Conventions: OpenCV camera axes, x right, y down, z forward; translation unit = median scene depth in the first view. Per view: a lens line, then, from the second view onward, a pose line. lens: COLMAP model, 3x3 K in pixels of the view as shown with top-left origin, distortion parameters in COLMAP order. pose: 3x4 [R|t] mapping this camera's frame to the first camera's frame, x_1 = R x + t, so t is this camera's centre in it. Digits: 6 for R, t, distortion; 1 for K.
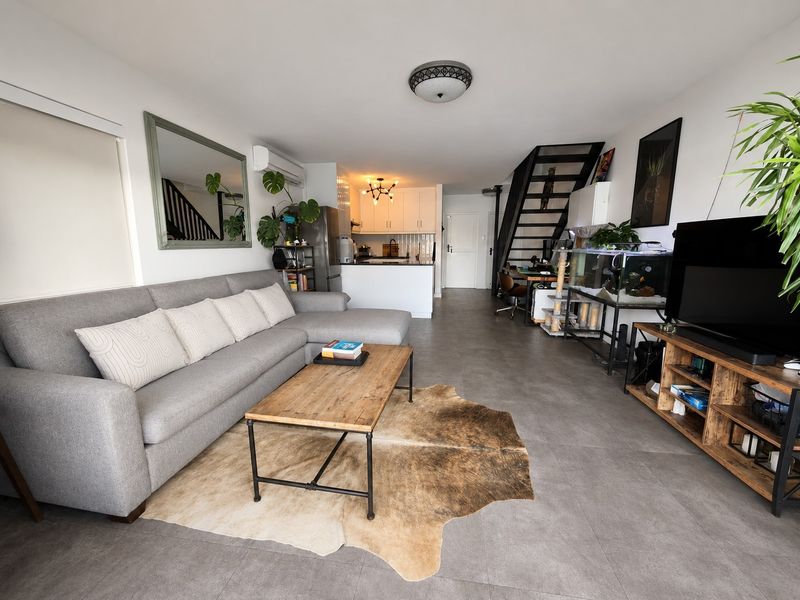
lens RADIAL K [[329.8, 0, 400.0], [0, 329.8, 300.0], [0, 0, 1]] dist [-0.001539, -0.000165]
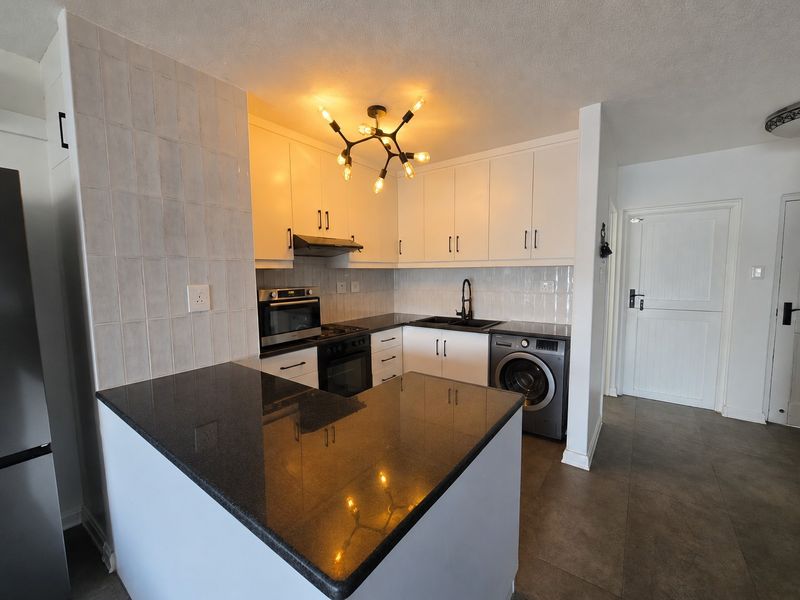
lens RADIAL K [[329.8, 0, 400.0], [0, 329.8, 300.0], [0, 0, 1]] dist [-0.001539, -0.000165]
pose [[0.871971, 0.033997, -0.488375, 0.113761], [-0.070605, 0.995890, -0.056735, -0.133943], [0.484439, 0.083953, 0.870788, 0.628125]]
